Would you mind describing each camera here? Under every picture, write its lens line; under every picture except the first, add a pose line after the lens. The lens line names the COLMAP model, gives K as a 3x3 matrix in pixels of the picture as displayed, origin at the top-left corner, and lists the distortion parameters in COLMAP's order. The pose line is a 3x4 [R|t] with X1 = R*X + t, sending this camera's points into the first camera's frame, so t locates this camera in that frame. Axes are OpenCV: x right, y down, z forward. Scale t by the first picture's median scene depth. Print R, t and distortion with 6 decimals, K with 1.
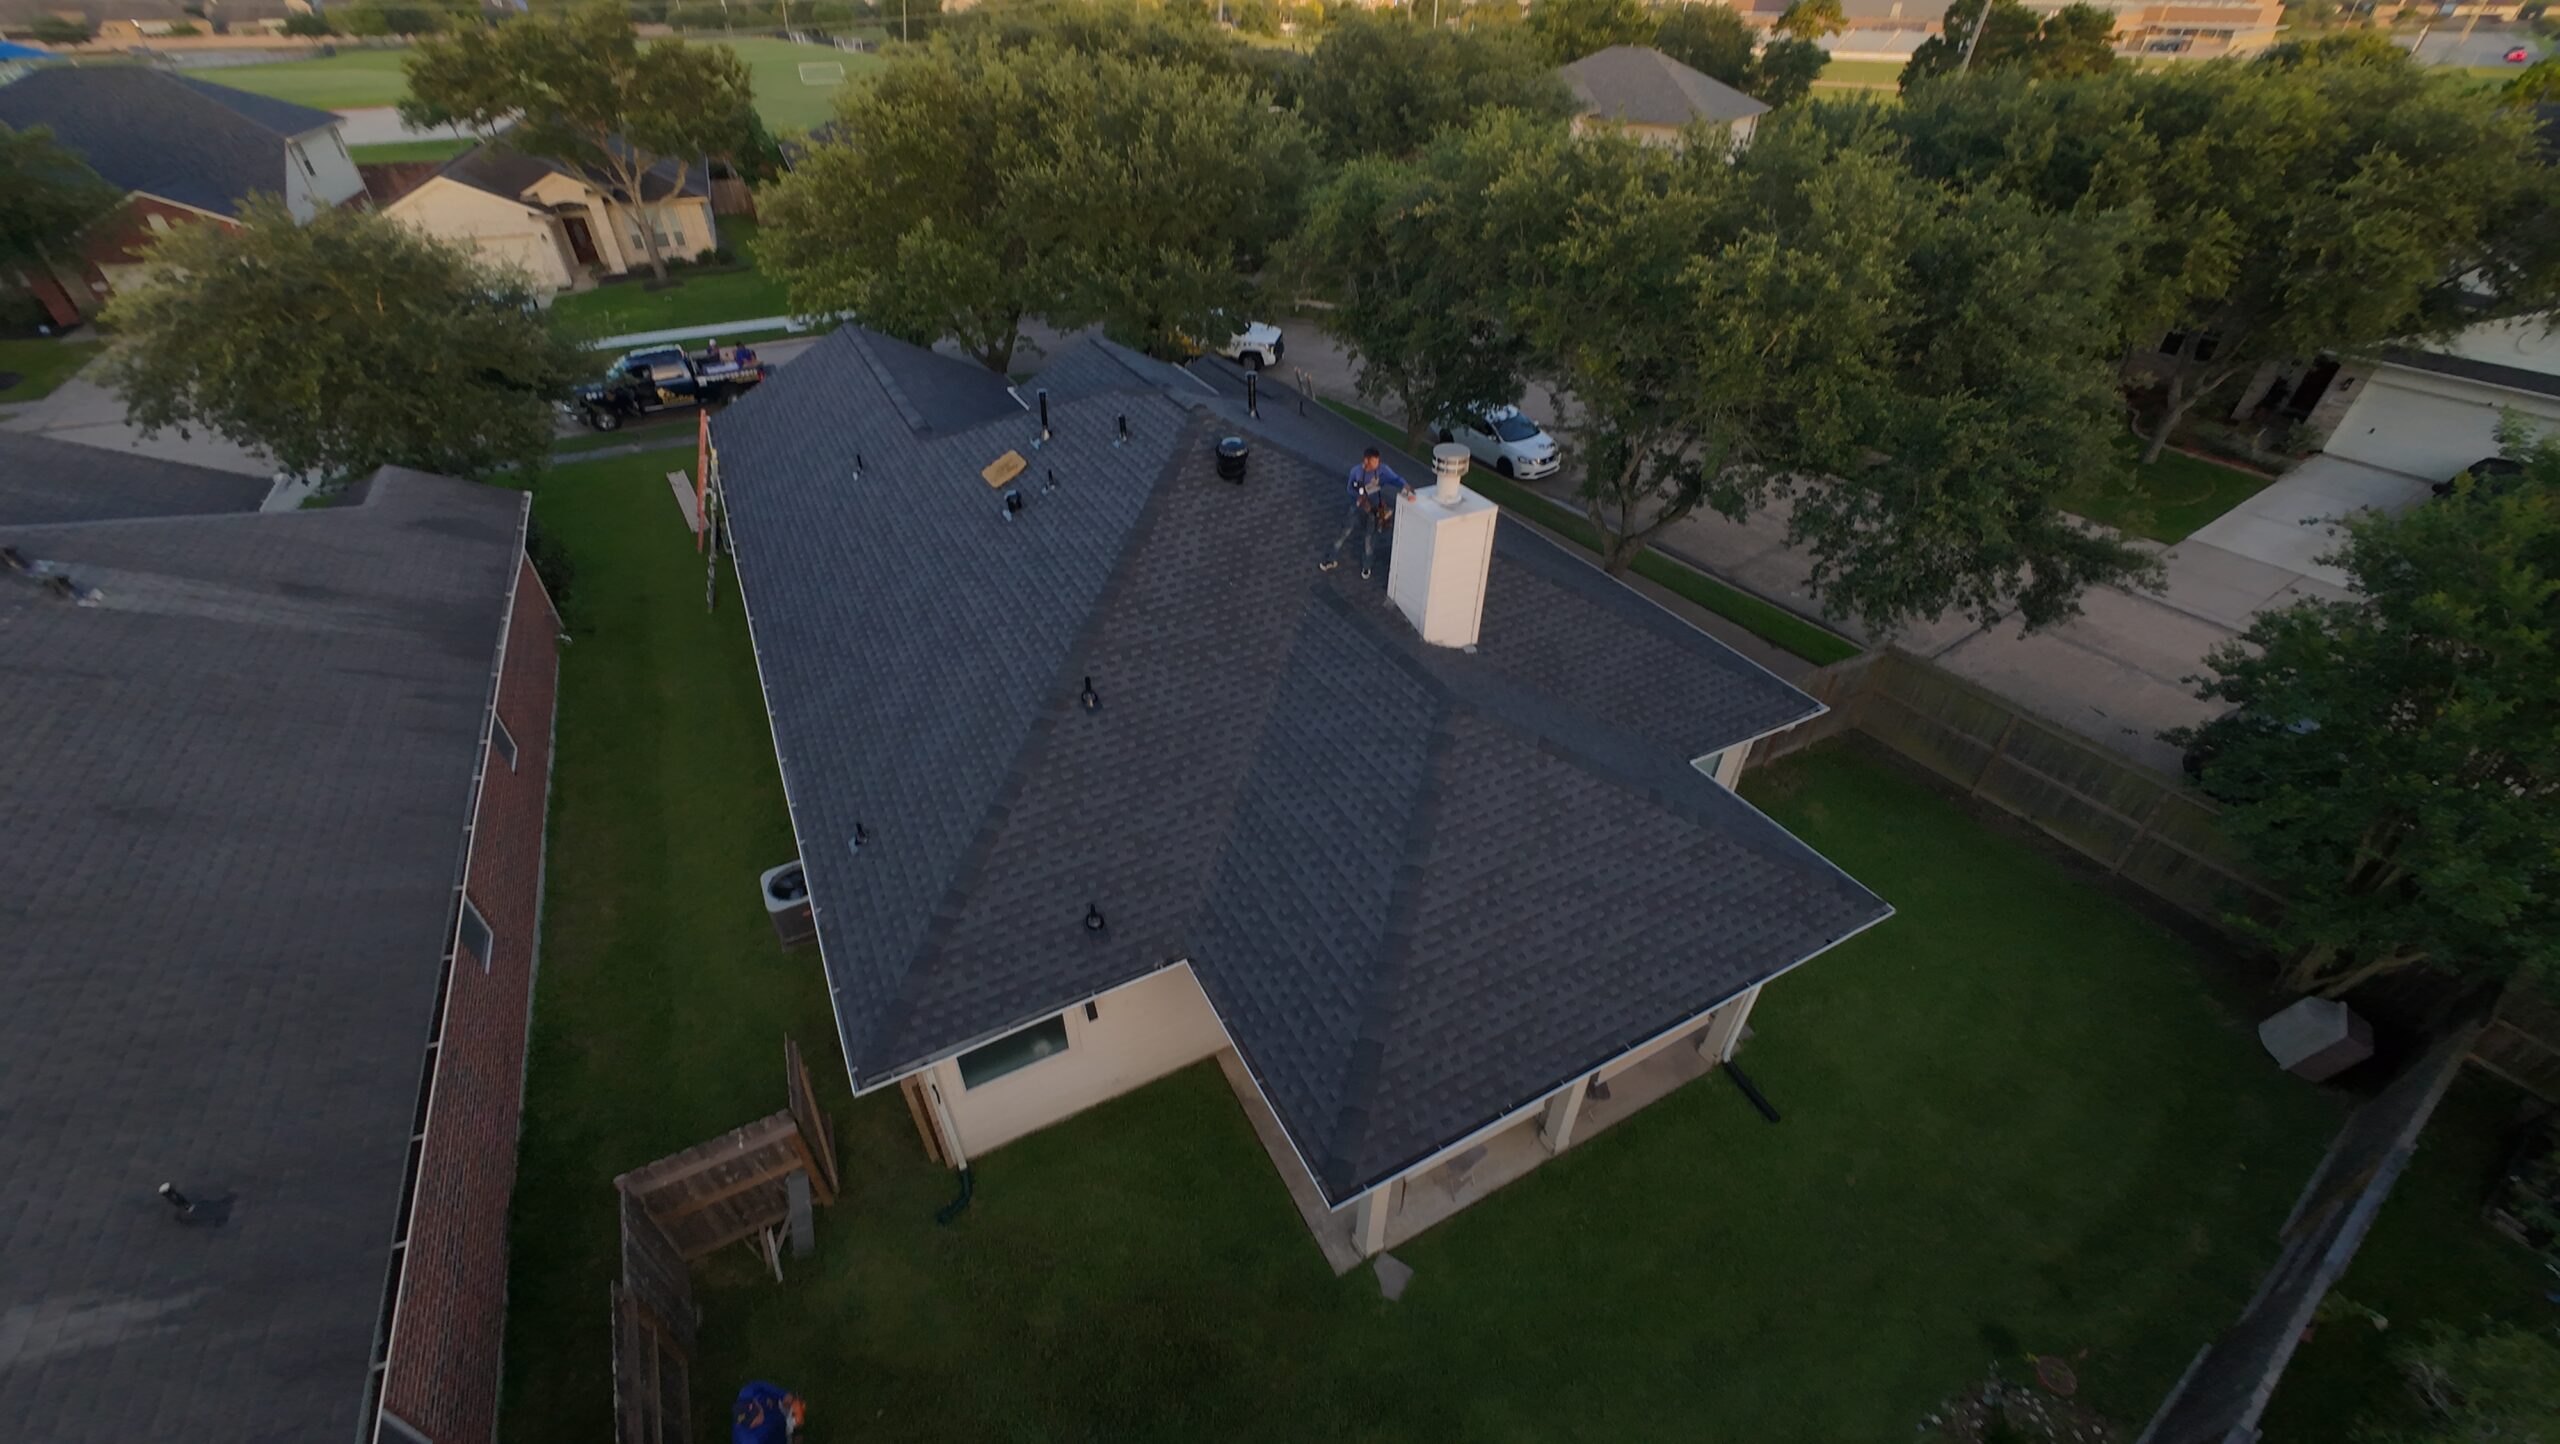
lens RADIAL K [[949.0, 0, 1280.0], [0, 949.0, 722.0], [0, 0, 1]] dist [0.000082, -0.000011]
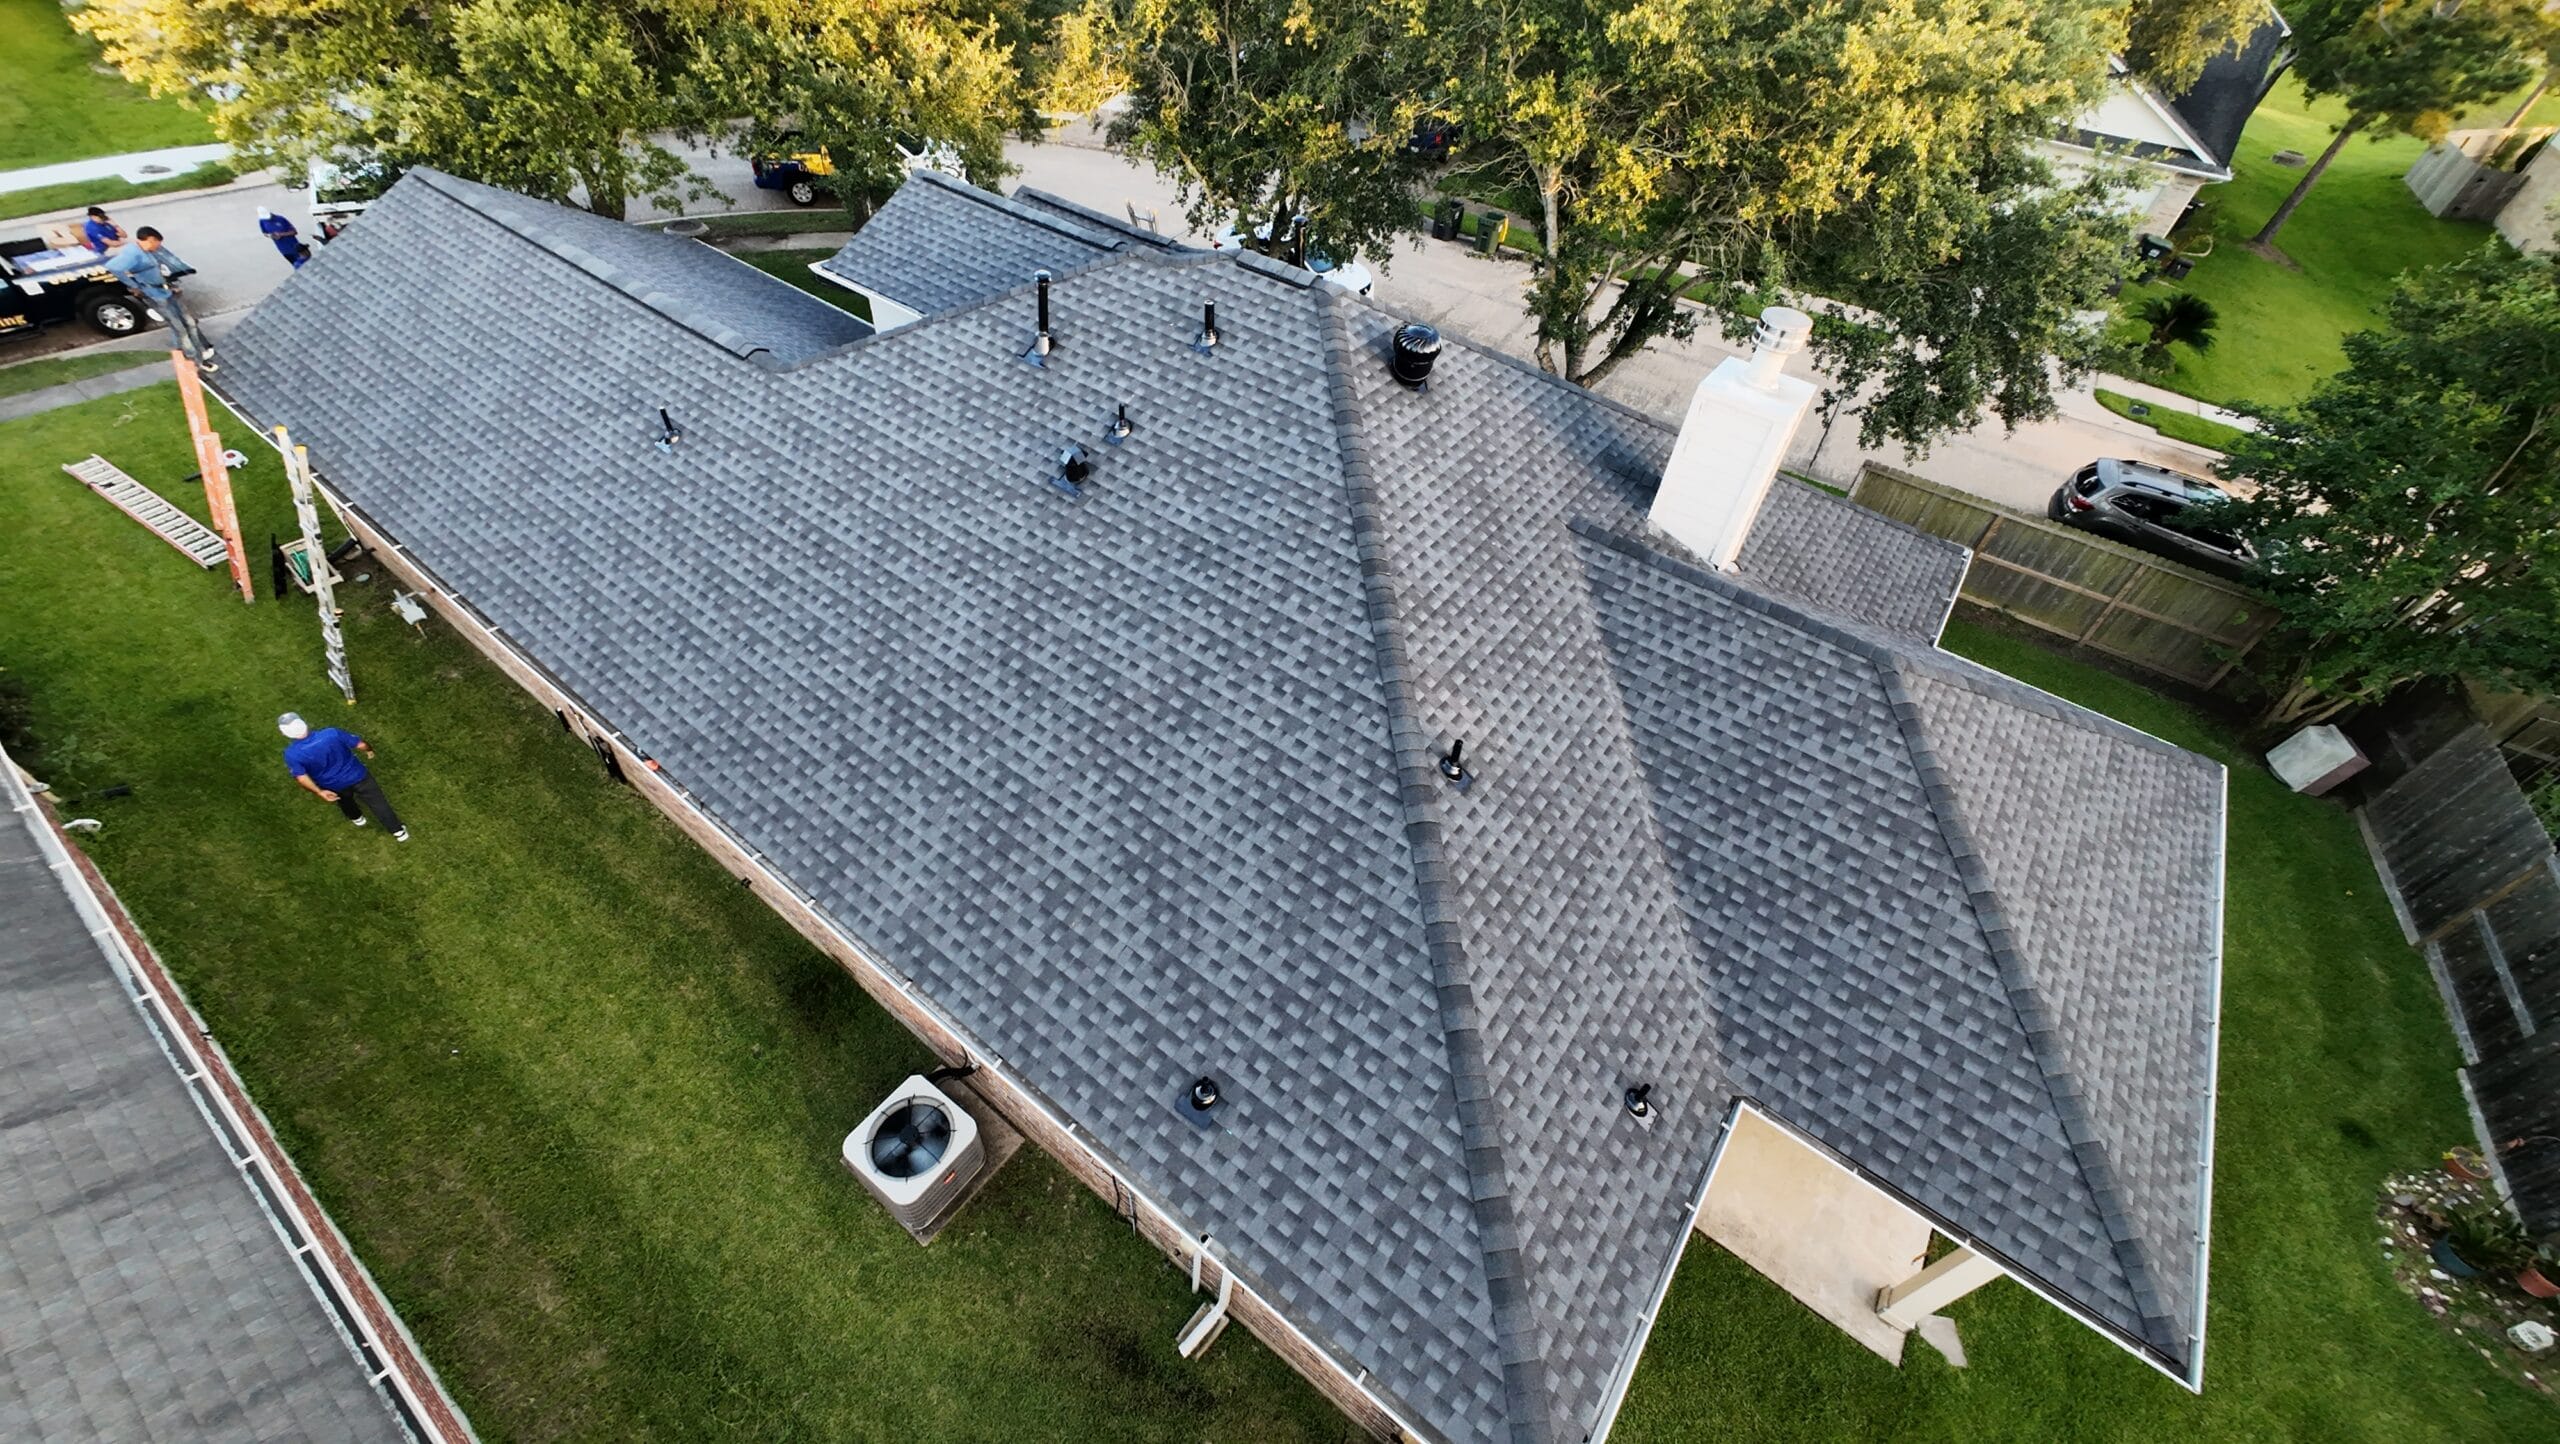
lens RADIAL K [[968.1, 0, 1280.0], [0, 968.1, 722.0], [0, 0, 1]] dist [0.003253, 0.000262]
pose [[0.911396, -0.243960, 0.331423, -0.379281], [0.190205, 0.963876, 0.186456, -0.147960], [-0.364938, -0.106897, 0.924875, 0.307306]]
